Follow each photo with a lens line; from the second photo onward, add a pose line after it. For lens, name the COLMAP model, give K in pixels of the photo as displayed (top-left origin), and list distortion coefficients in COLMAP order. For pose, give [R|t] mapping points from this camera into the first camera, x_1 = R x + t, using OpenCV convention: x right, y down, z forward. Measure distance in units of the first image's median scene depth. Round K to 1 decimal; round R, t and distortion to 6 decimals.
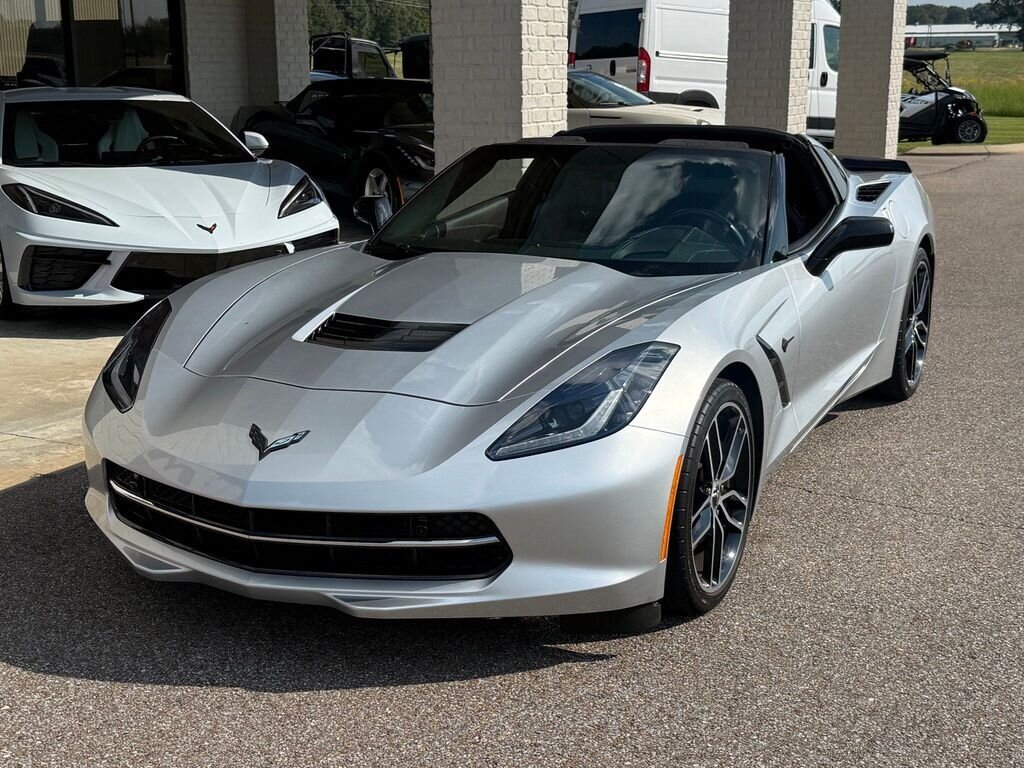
lens RADIAL K [[1426.0, 0, 524.9], [0, 1426.0, 402.2], [0, 0, 1]] dist [0.122017, 0.000000]
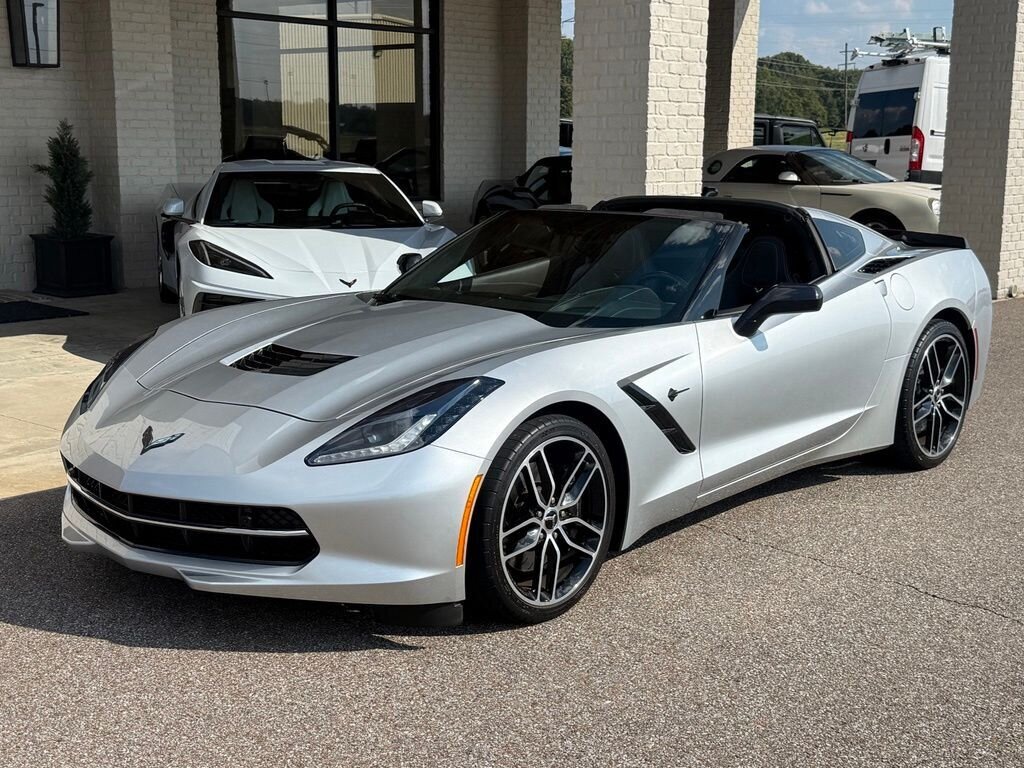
lens RADIAL K [[1426.0, 0, 509.2], [0, 1426.0, 394.7], [0, 0, 1]] dist [0.122017, 0.000000]
pose [[0.965851, 0.054789, -0.253240, 0.179817], [-0.069235, 0.996422, -0.048482, 0.011587], [0.249678, 0.064360, 0.966188, -0.044768]]
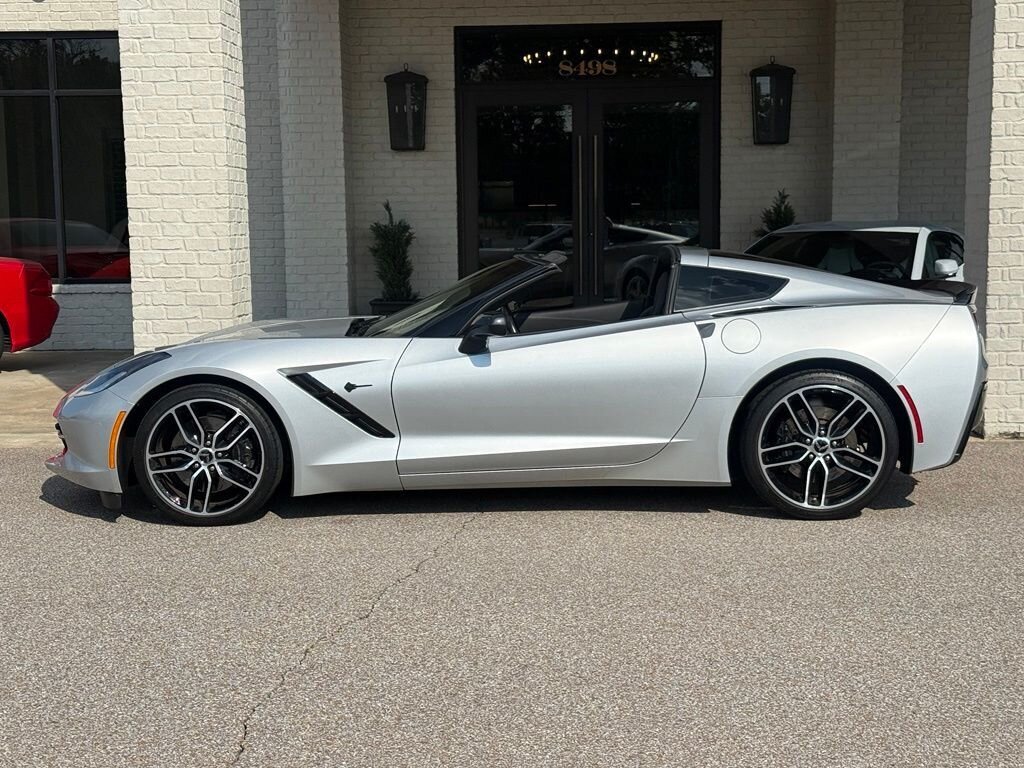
lens RADIAL K [[1627.5, 0, 508.7], [0, 1627.5, 397.5], [0, 0, 1]] dist [0.132014, 0.000000]
pose [[0.406106, 0.100794, -0.908250, 0.923052], [-0.203709, 0.978874, 0.017547, -0.048406], [0.890832, 0.177893, 0.418059, 0.245888]]
